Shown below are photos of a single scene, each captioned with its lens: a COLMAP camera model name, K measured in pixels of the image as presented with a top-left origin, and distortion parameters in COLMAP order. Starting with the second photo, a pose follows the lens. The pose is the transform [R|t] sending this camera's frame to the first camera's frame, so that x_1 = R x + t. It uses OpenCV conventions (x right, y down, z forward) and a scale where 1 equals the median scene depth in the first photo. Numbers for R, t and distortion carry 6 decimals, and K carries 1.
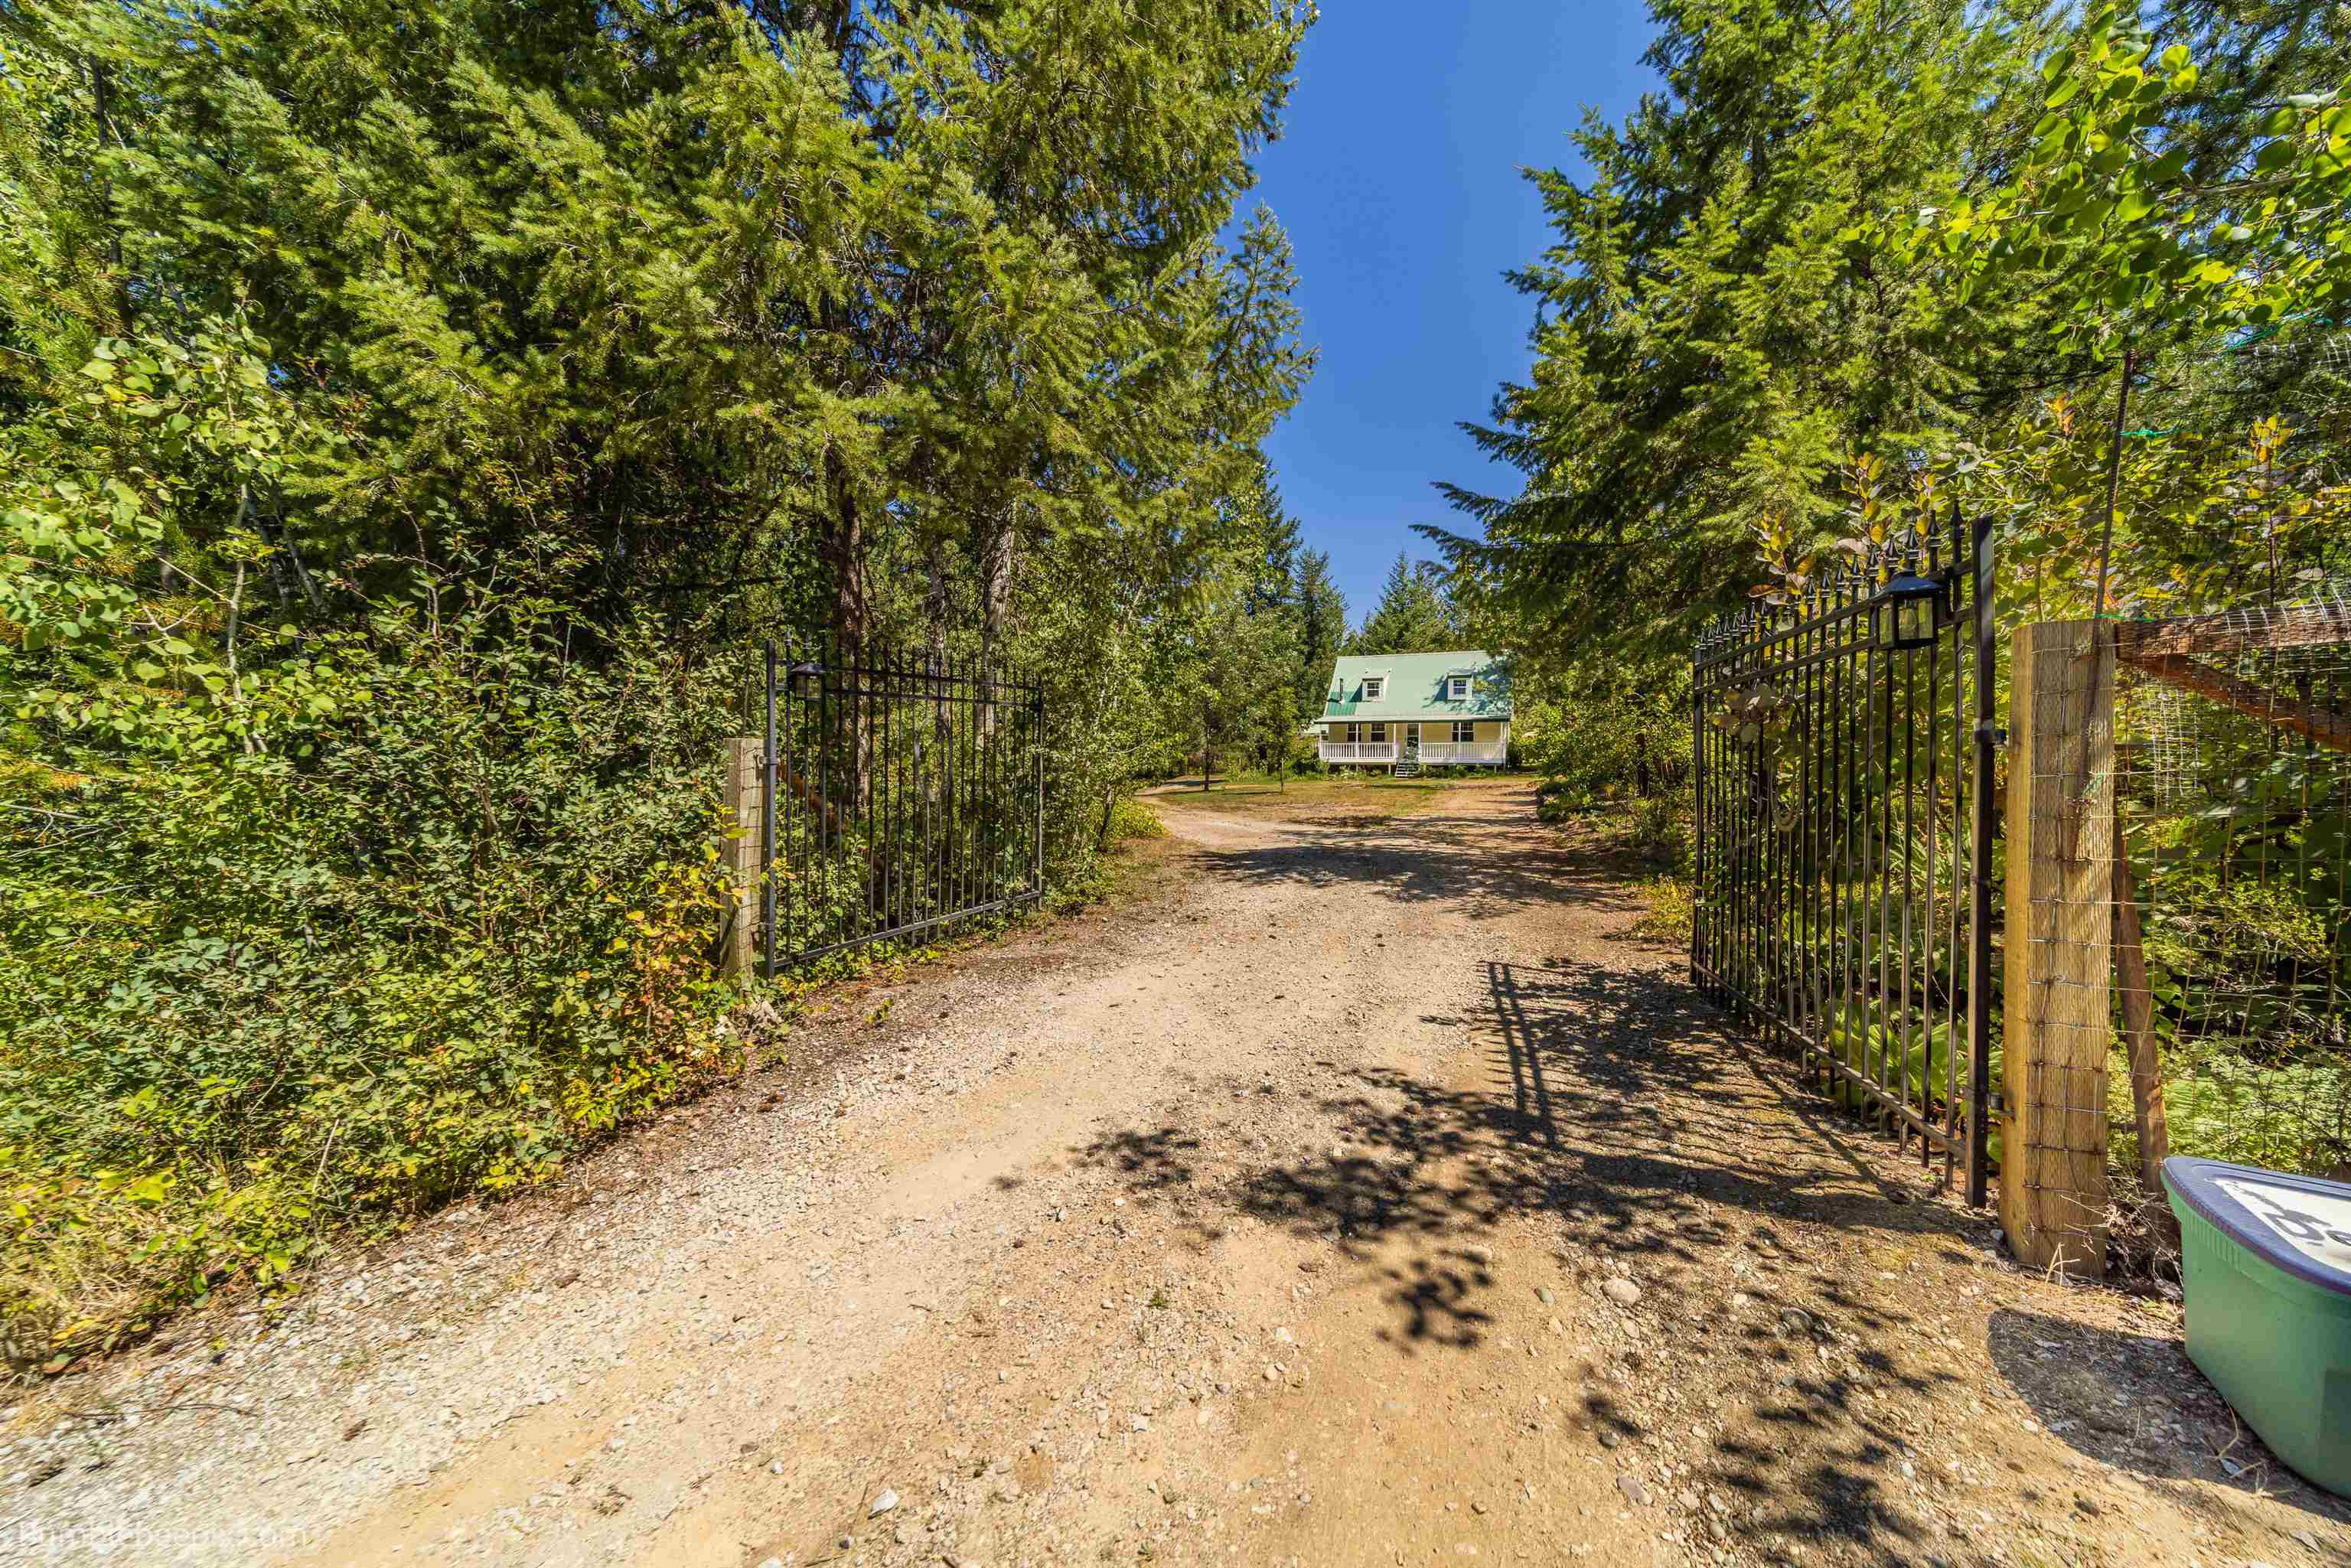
lens RADIAL K [[821.4, 0, 1172.7], [0, 821.4, 772.8], [0, 0, 1]] dist [0.013978, -0.001130]
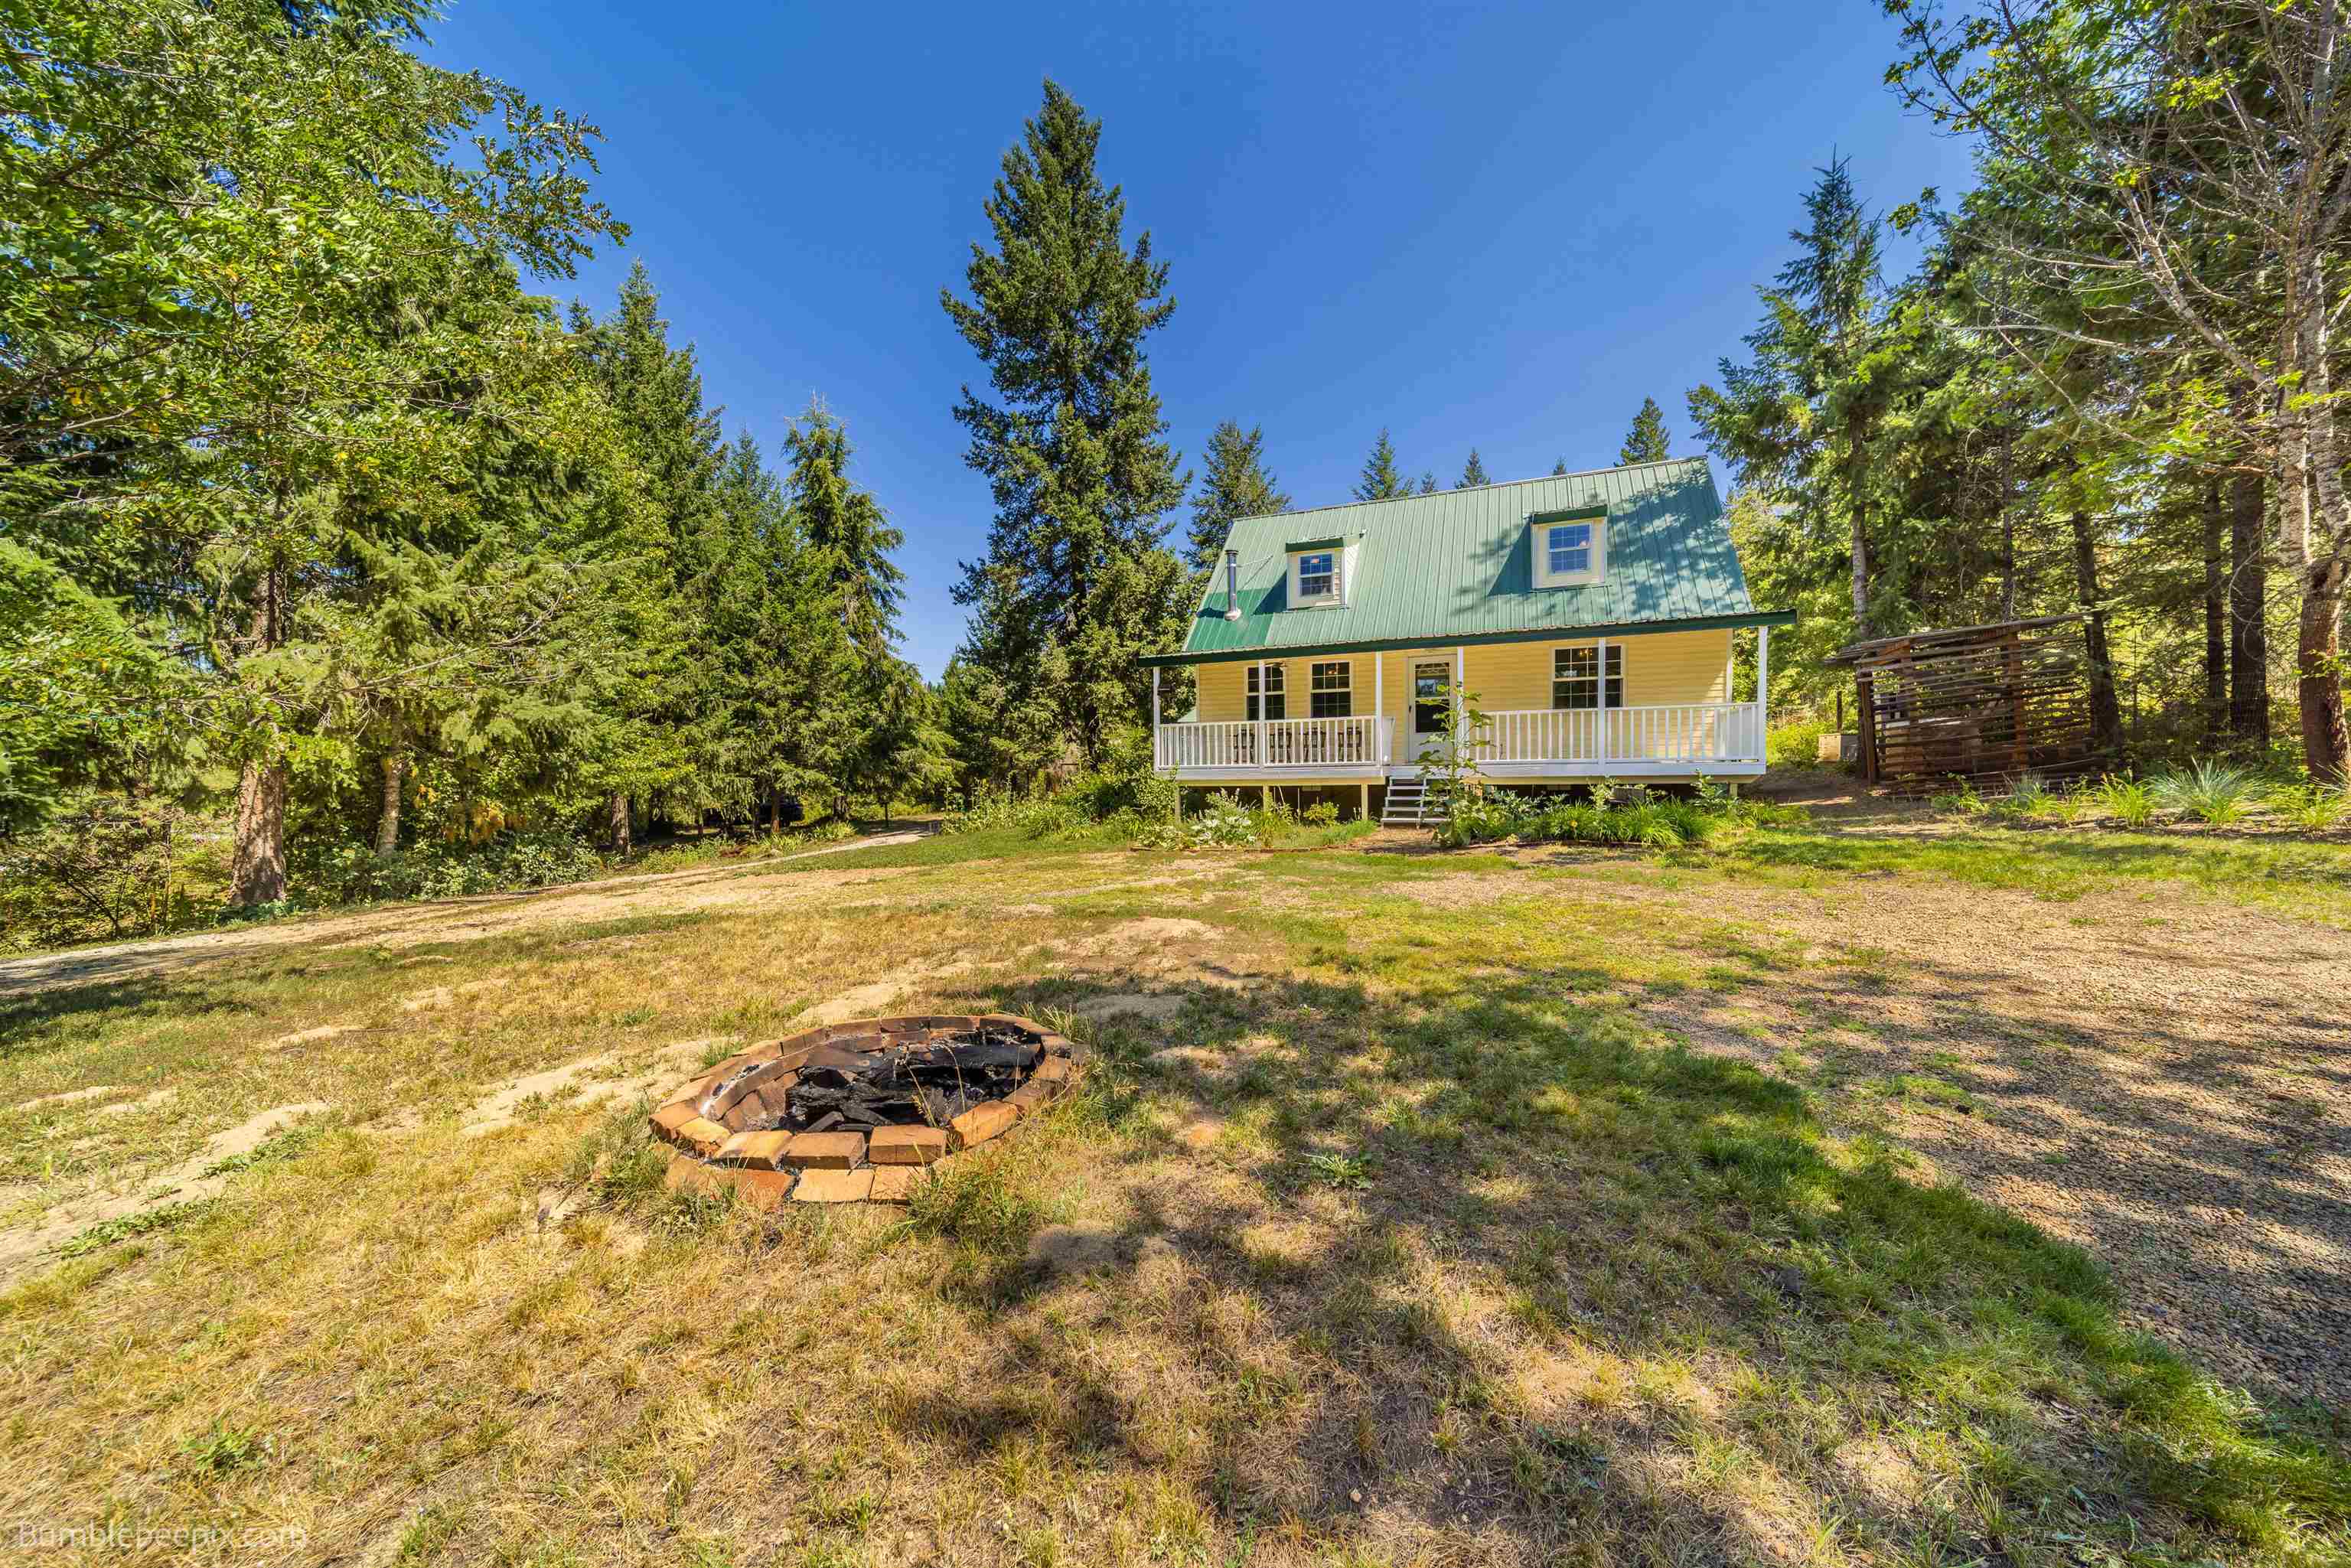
lens RADIAL K [[821.4, 0, 1180.0], [0, 821.4, 784.8], [0, 0, 1]] dist [0.013978, -0.001130]
pose [[0.999180, -0.018602, 0.035961, 0.177024], [0.018727, 0.999820, -0.003129, -0.010297], [-0.035896, 0.003799, 0.999348, 0.669772]]
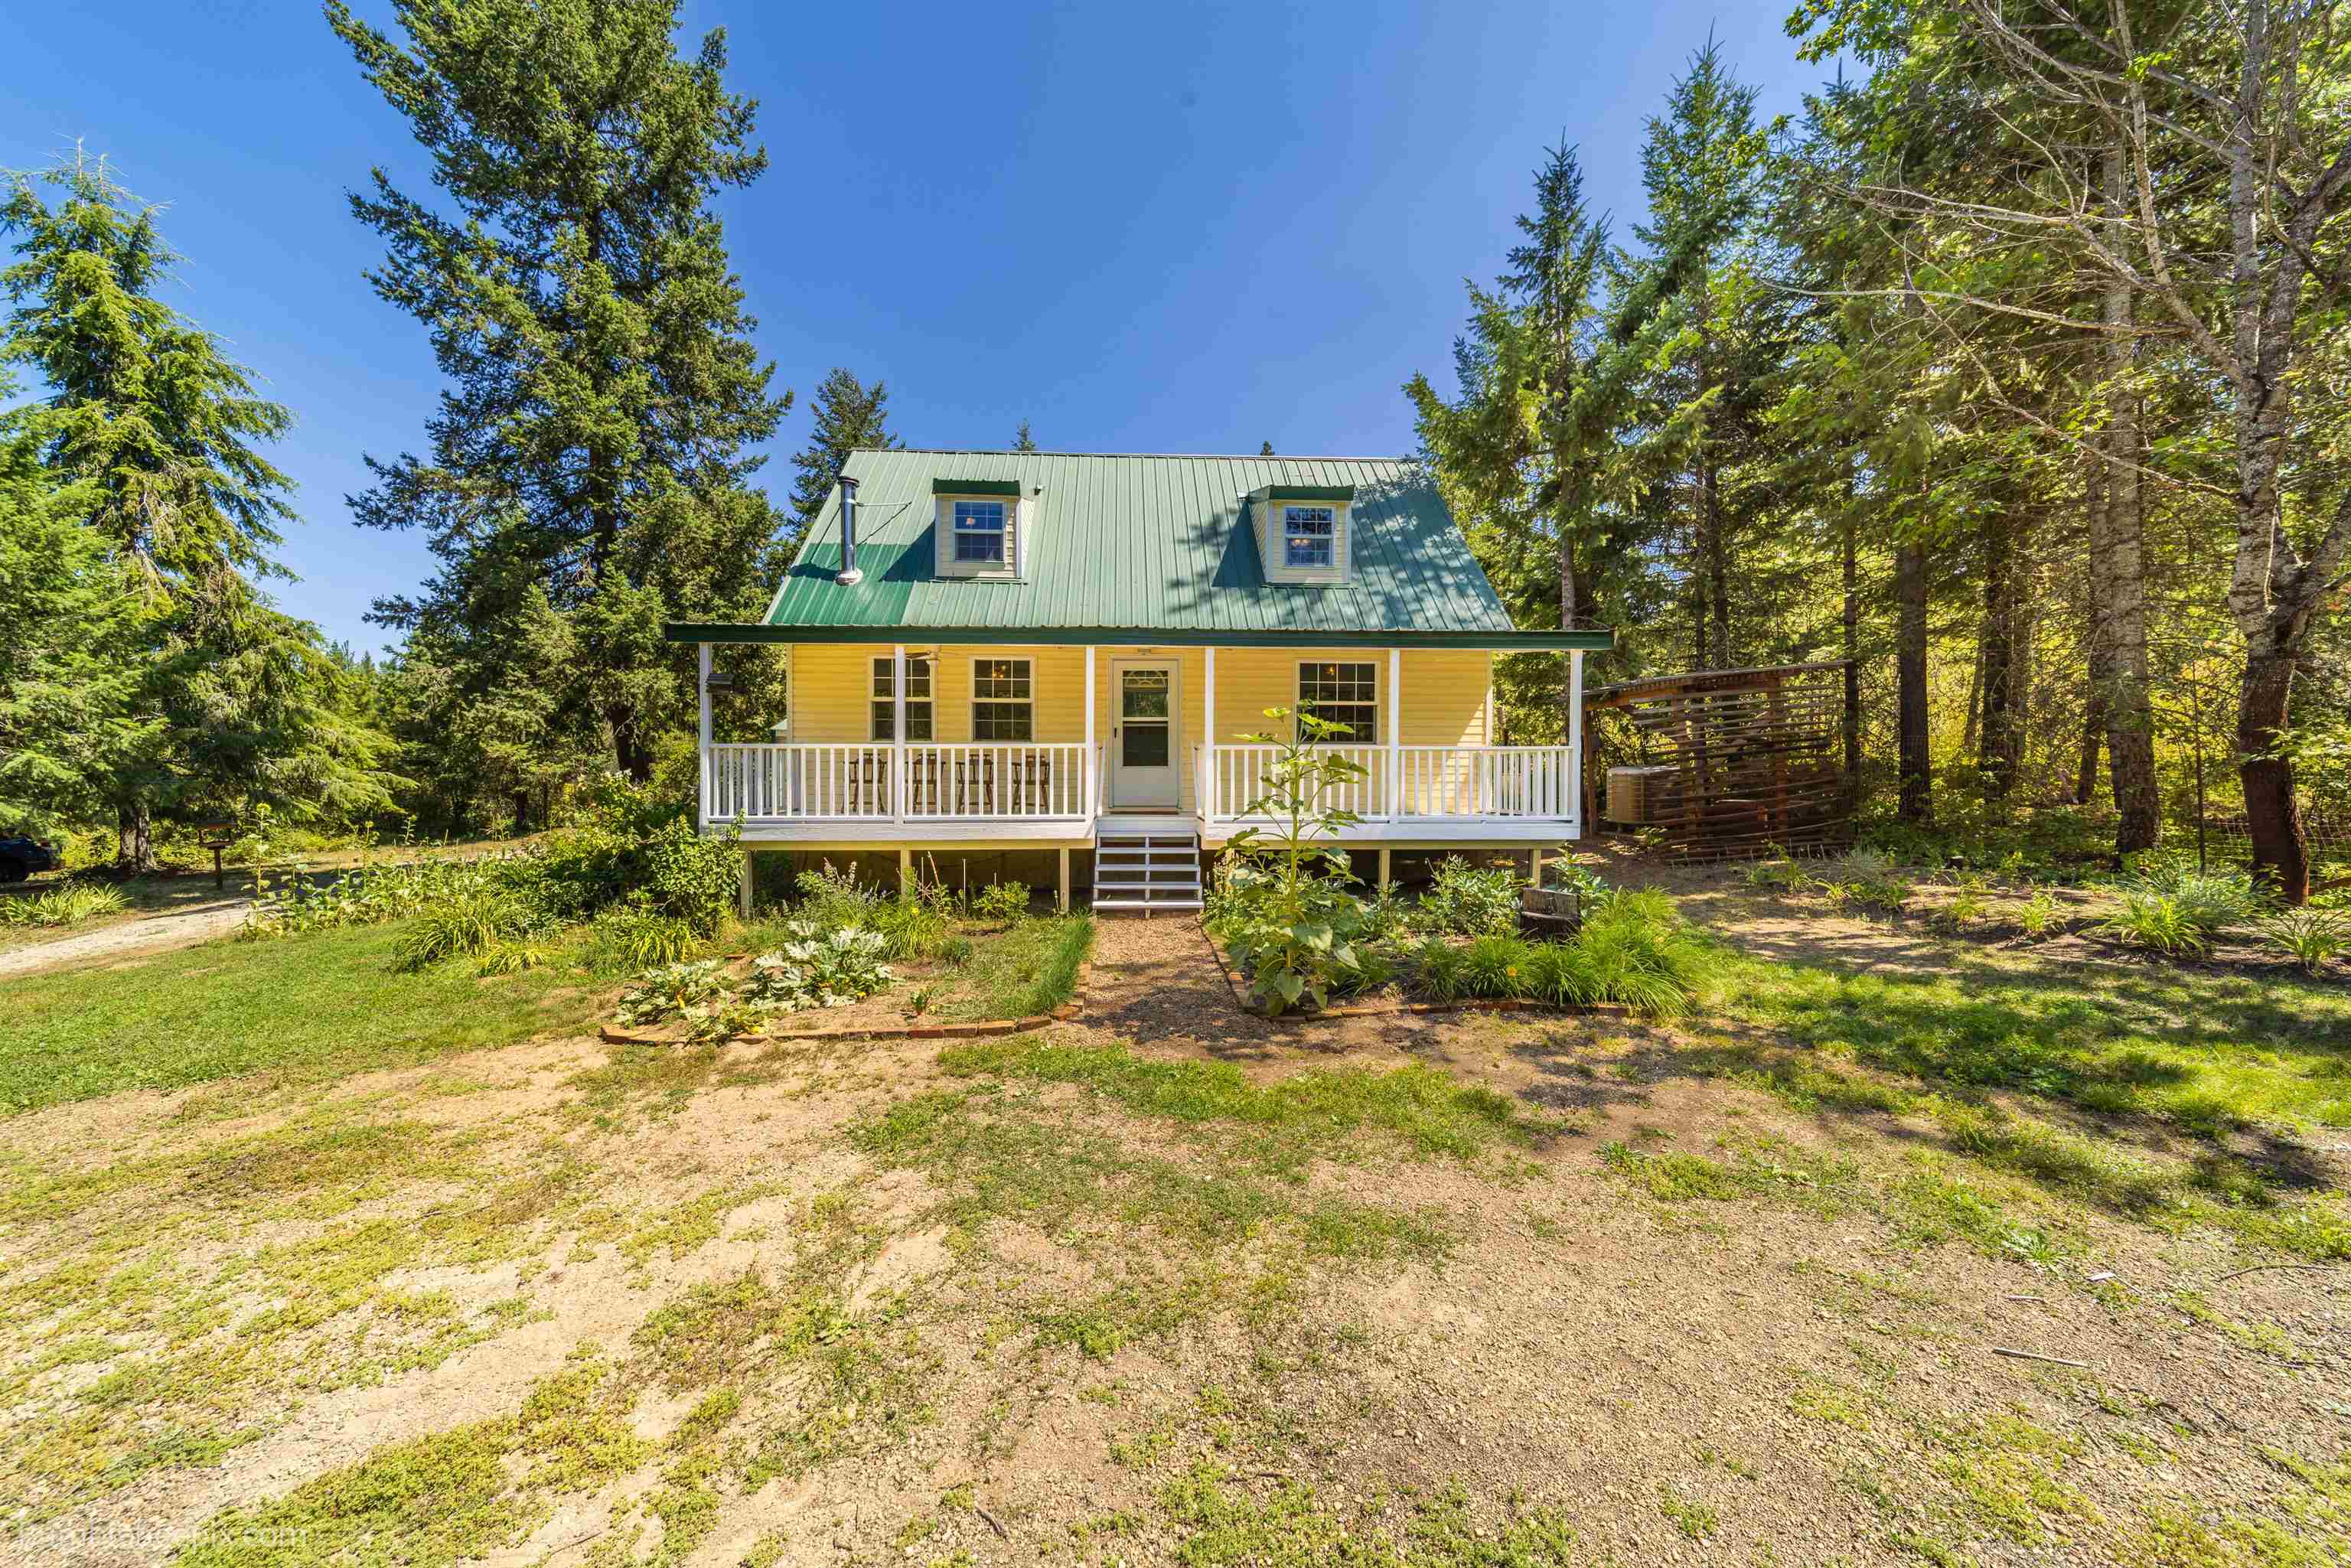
lens RADIAL K [[821.4, 0, 1164.8], [0, 821.4, 788.1], [0, 0, 1]] dist [0.013978, -0.001130]
pose [[0.893289, -0.010076, 0.449369, 0.189239], [0.013245, 0.999905, -0.003909, -0.023748], [-0.449287, 0.009444, 0.893337, 0.785048]]
